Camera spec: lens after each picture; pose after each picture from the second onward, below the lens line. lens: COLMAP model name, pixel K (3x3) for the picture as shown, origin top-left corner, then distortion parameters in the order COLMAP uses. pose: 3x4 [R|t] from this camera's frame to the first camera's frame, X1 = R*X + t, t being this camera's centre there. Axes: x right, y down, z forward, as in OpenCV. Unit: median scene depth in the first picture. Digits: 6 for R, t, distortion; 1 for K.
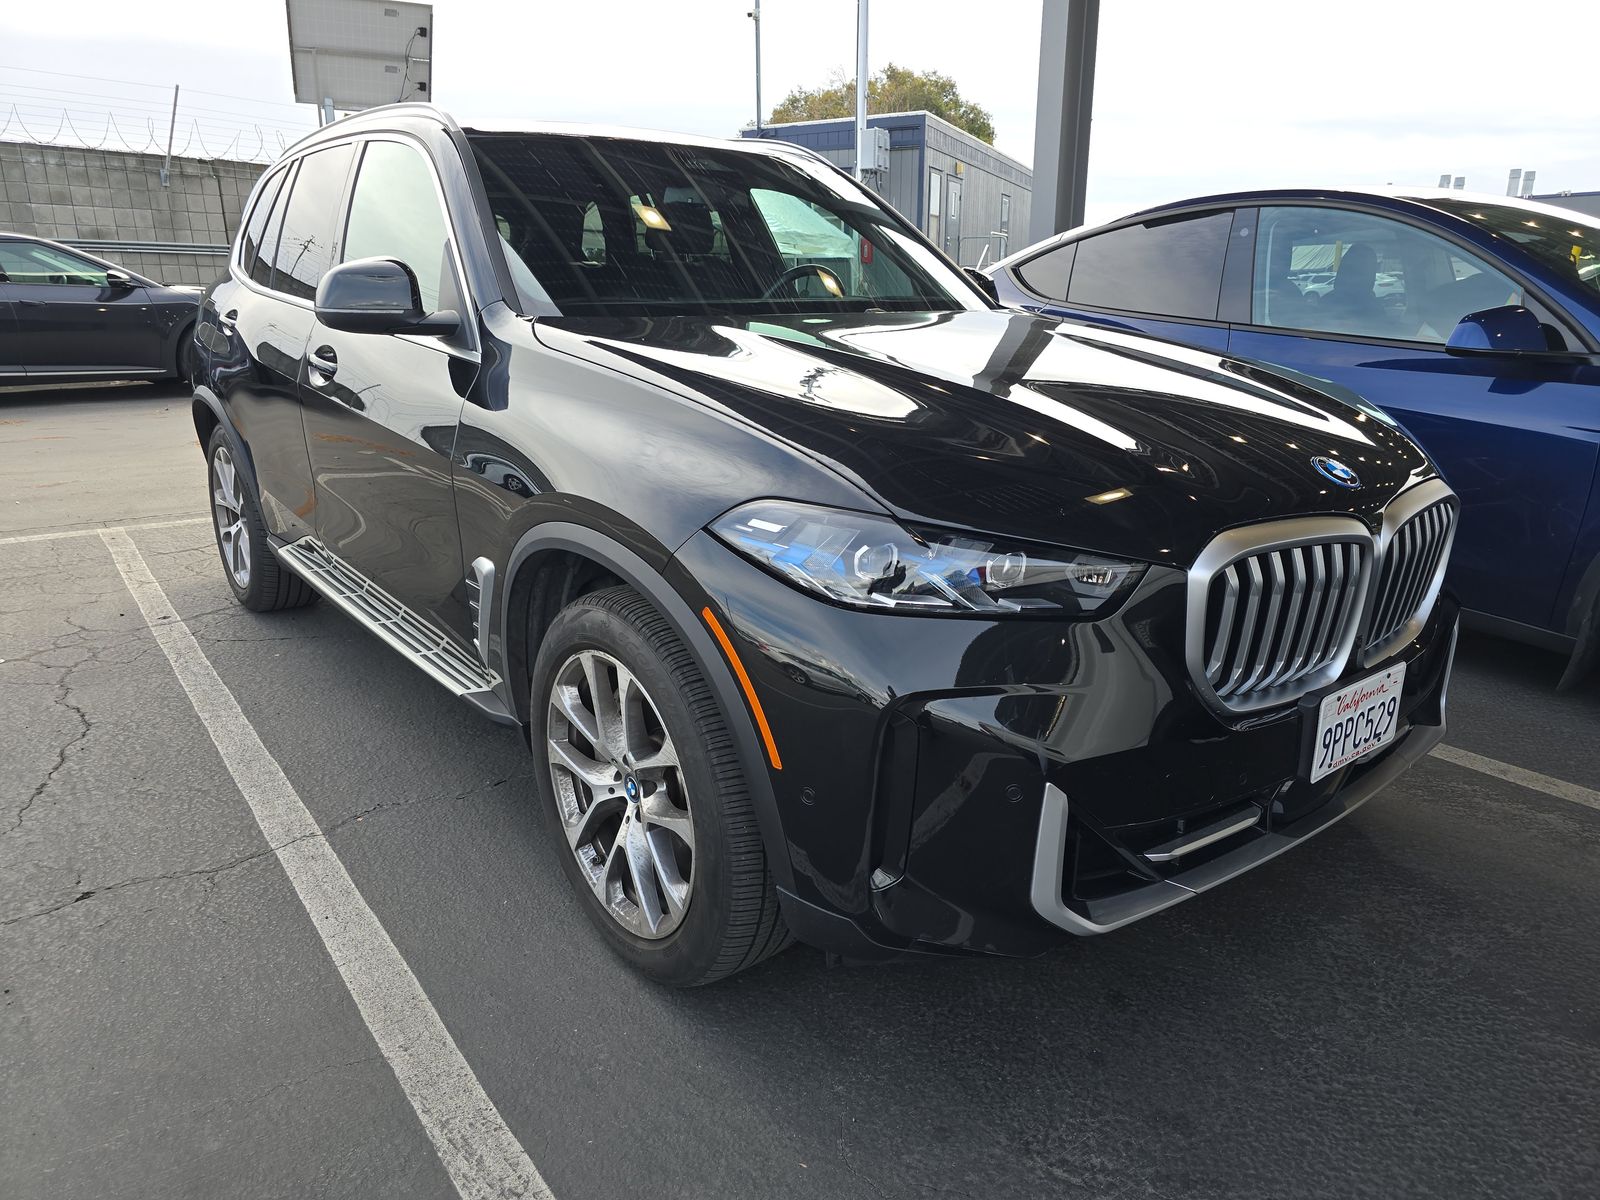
lens RADIAL K [[1096.6, 0, 800.0], [0, 1096.6, 600.0], [0, 0, 1]] dist [0.089828, -0.084037]
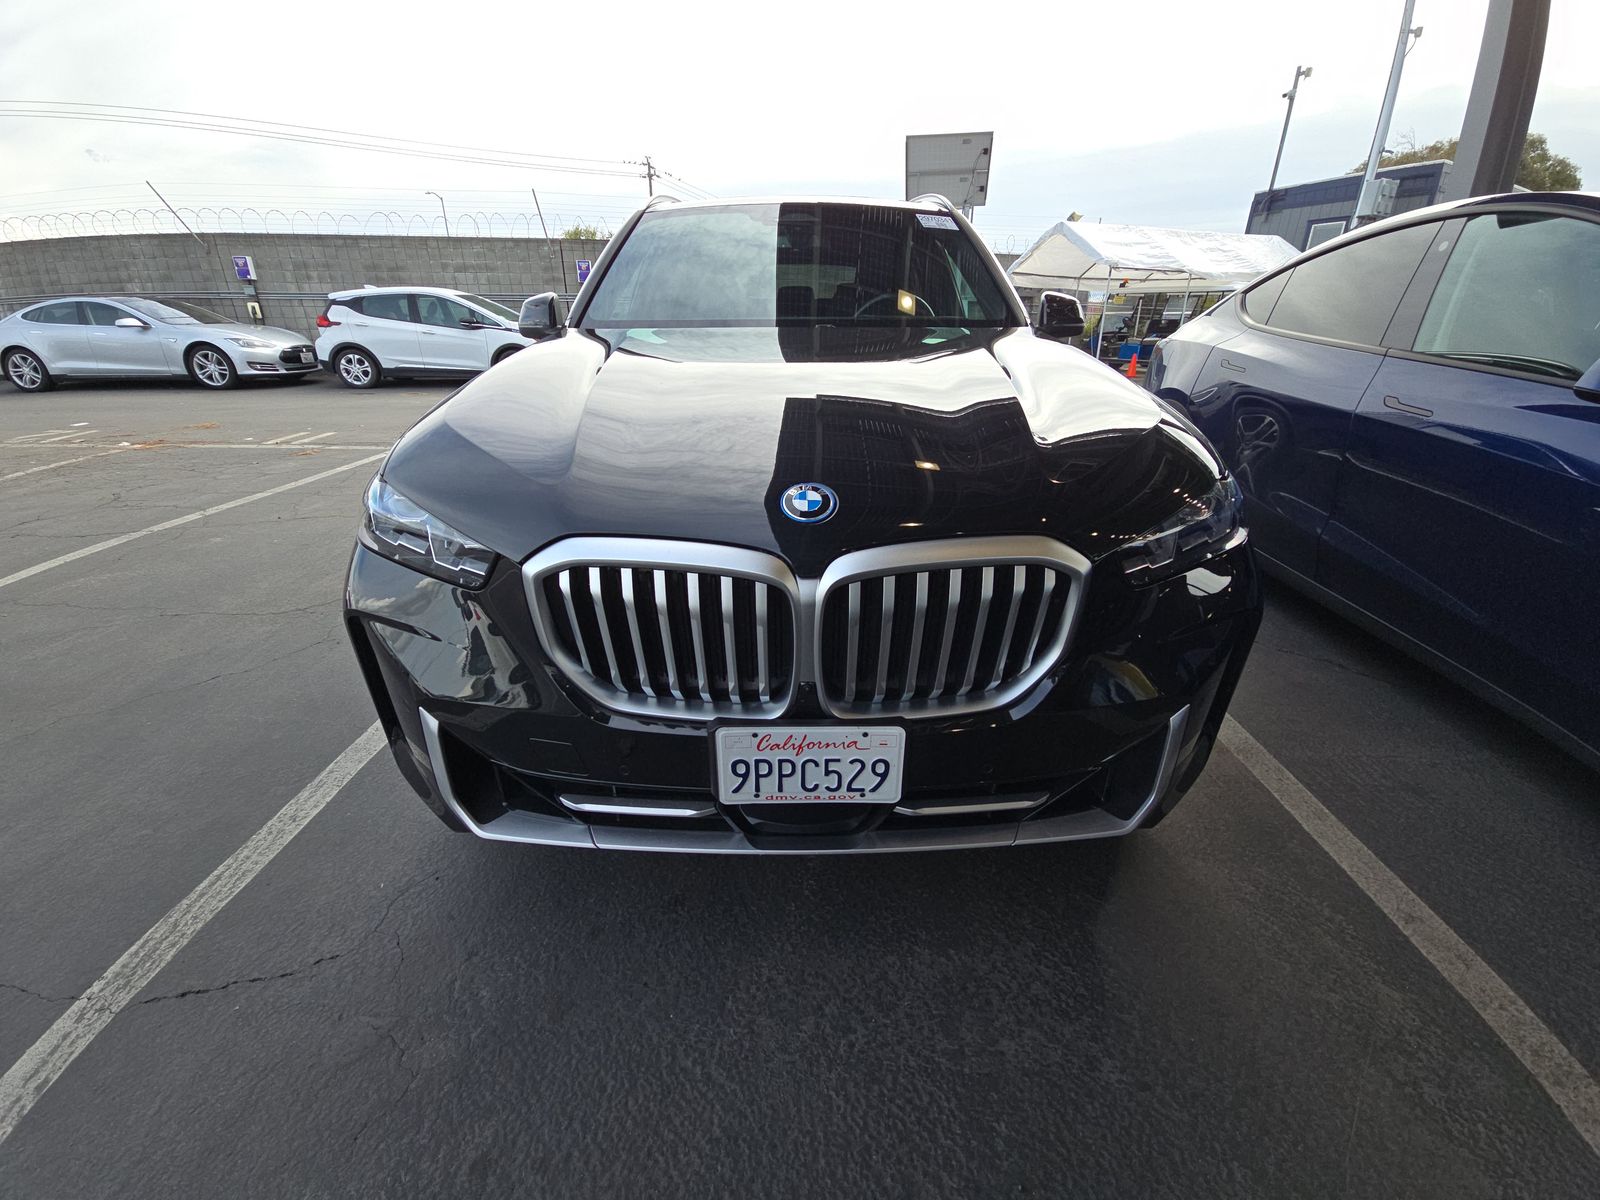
lens RADIAL K [[655.1, 0, 800.0], [0, 655.1, 600.0], [0, 0, 1]] dist [0.000473, -0.000299]
pose [[0.776461, 0.243815, -0.581087, 0.144458], [-0.171723, 0.969086, 0.177154, -0.022775], [0.606316, -0.037767, 0.794327, 0.104002]]
